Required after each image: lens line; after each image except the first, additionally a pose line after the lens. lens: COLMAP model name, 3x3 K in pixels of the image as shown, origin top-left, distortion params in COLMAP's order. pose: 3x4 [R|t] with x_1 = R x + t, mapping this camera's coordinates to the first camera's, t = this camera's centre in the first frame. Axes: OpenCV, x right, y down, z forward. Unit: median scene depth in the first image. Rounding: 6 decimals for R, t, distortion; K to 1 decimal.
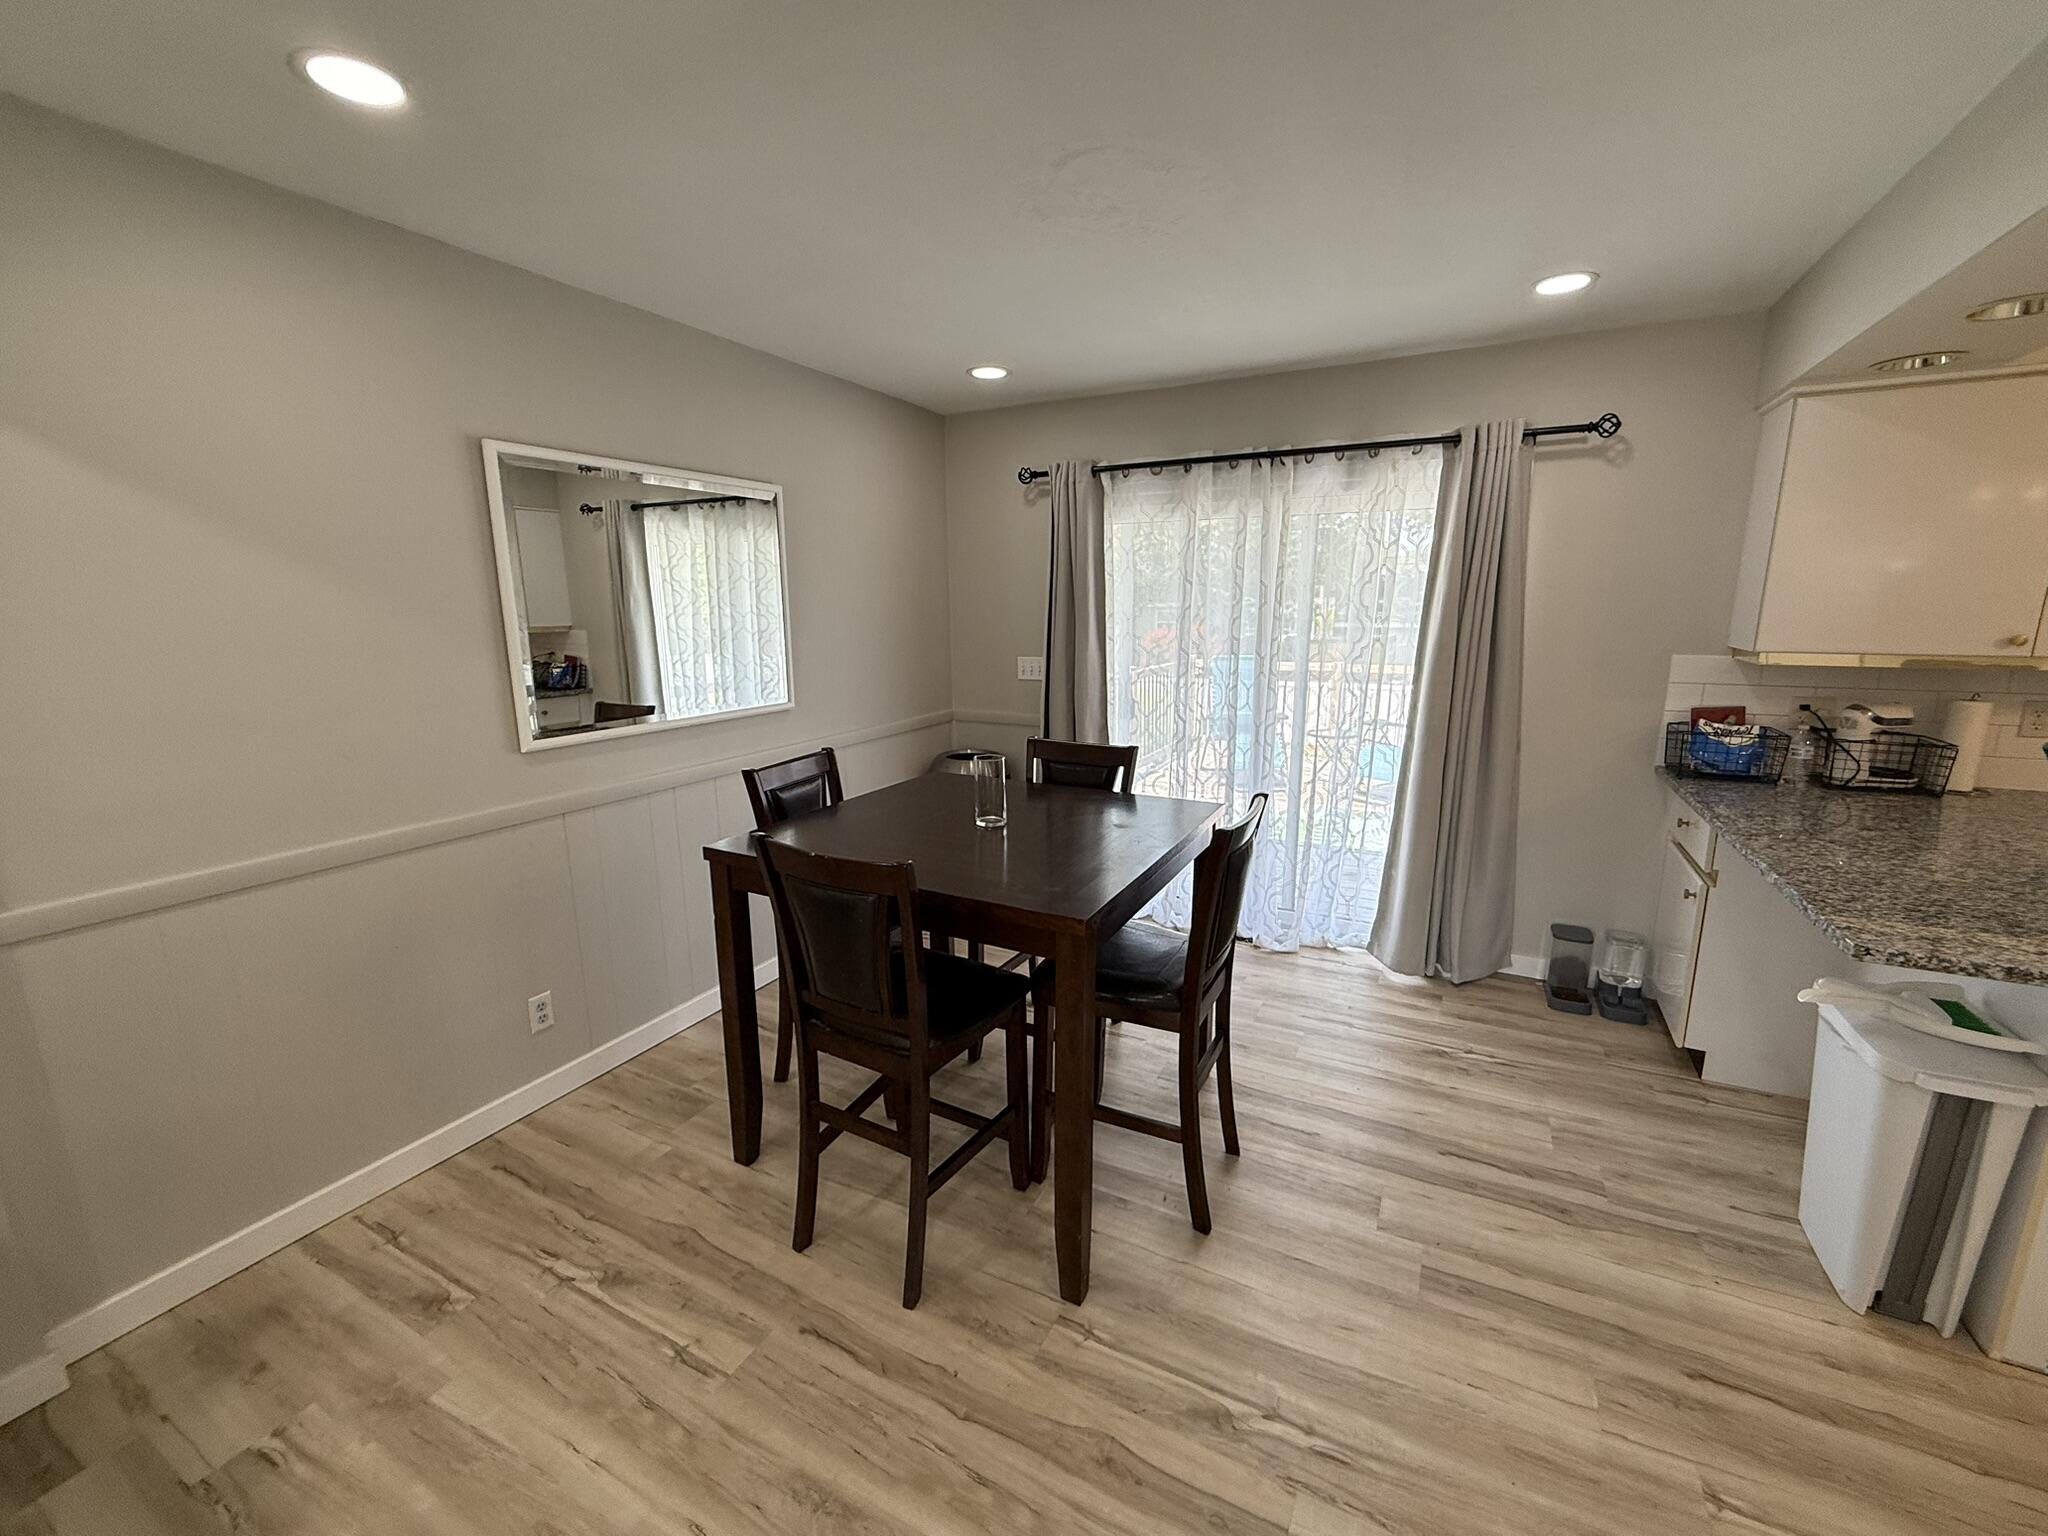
lens RADIAL K [[813.8, 0, 1034.9], [0, 813.8, 766.2], [0, 0, 1]] dist [-0.001052, 0.000140]
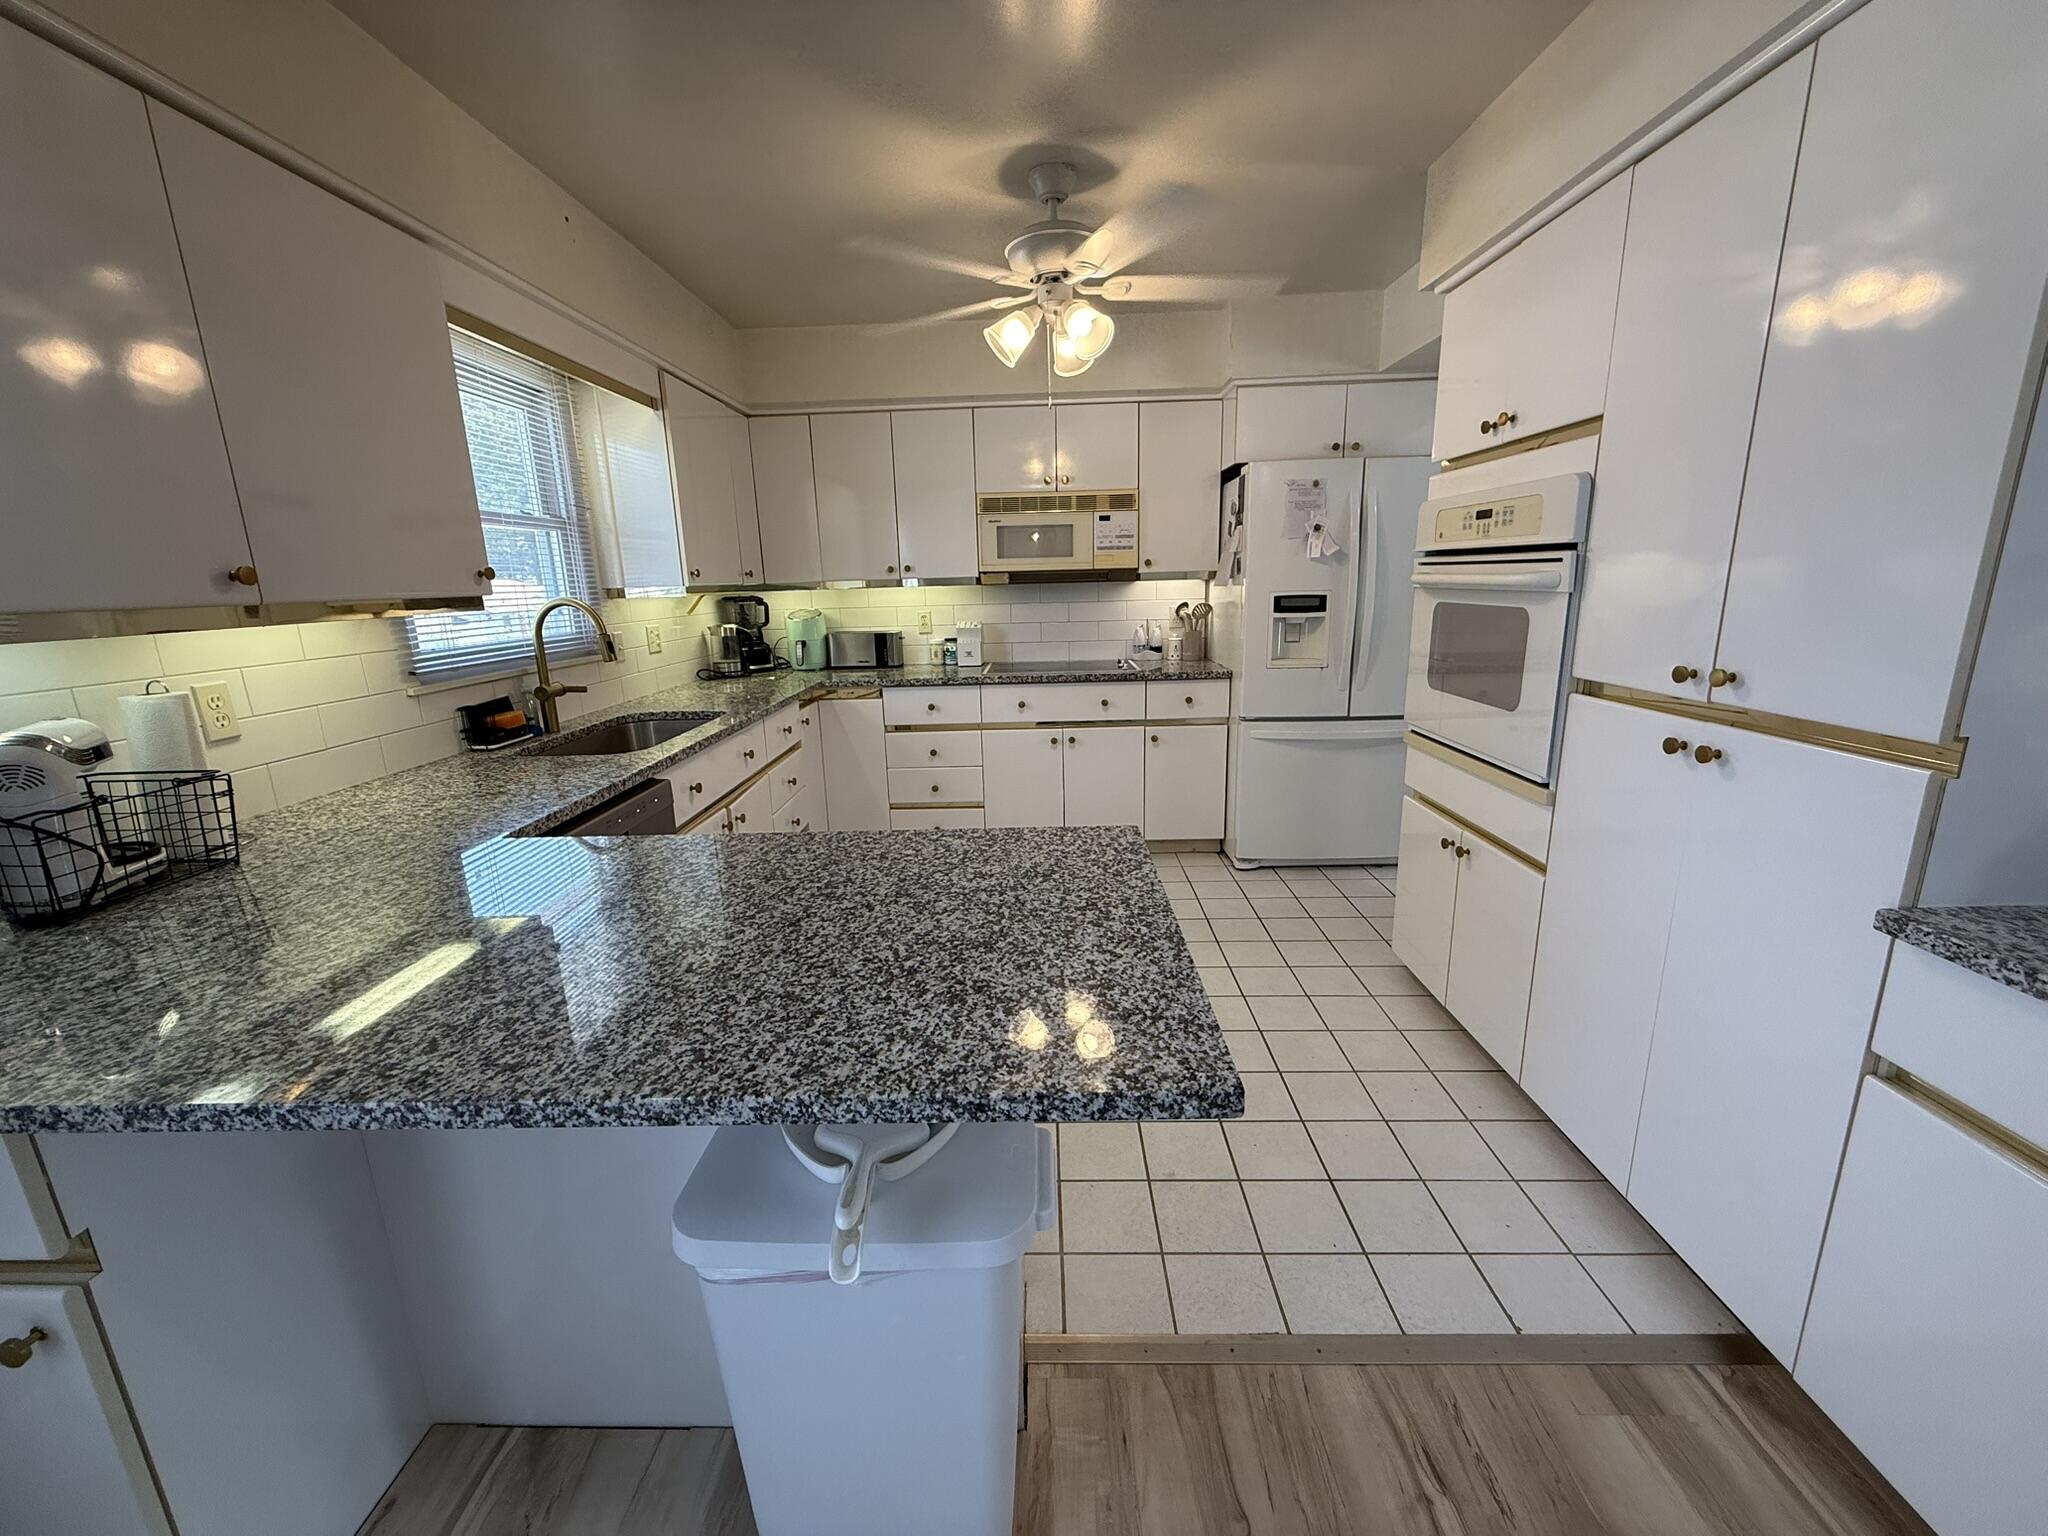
lens RADIAL K [[813.8, 0, 1020.3], [0, 813.8, 768.8], [0, 0, 1]] dist [-0.001052, 0.000140]
pose [[-0.450862, -0.187892, 0.872594, 0.402705], [0.209541, 0.927995, 0.308089, -0.084135], [-0.867650, 0.321749, -0.379027, 0.743094]]
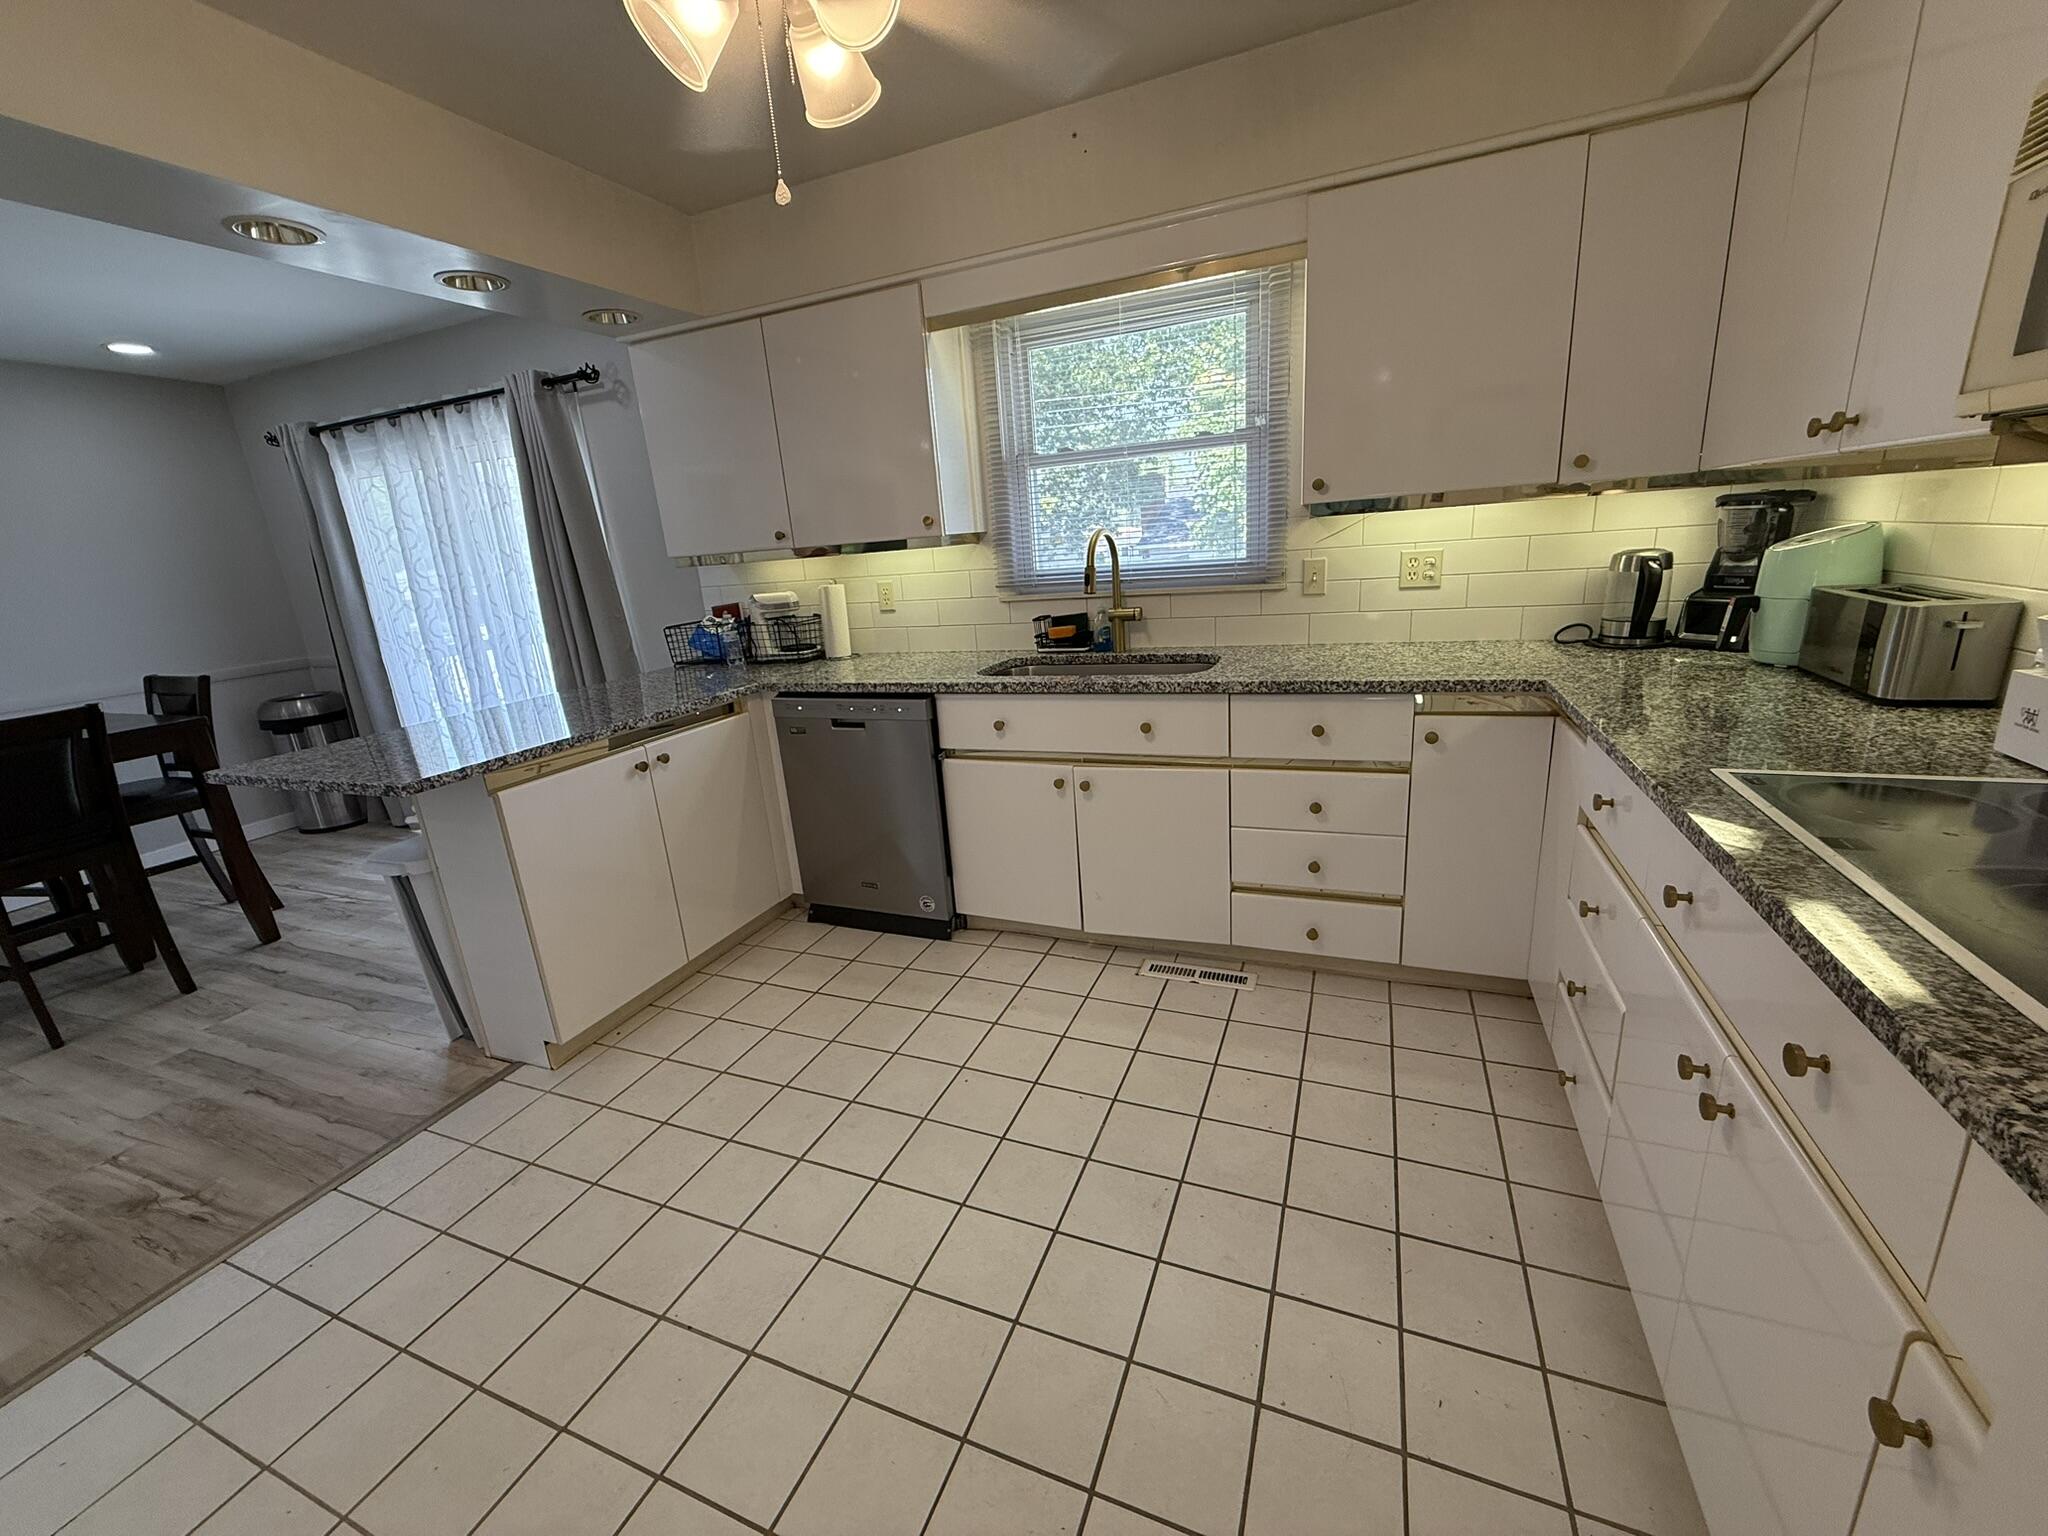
lens RADIAL K [[813.8, 0, 1015.0], [0, 813.8, 768.1], [0, 0, 1]] dist [-0.001052, 0.000140]
pose [[0.992616, -0.092936, 0.077953, 1.370141], [0.087012, 0.993287, 0.076228, 0.136330], [-0.084514, -0.068882, 0.994039, -0.310519]]
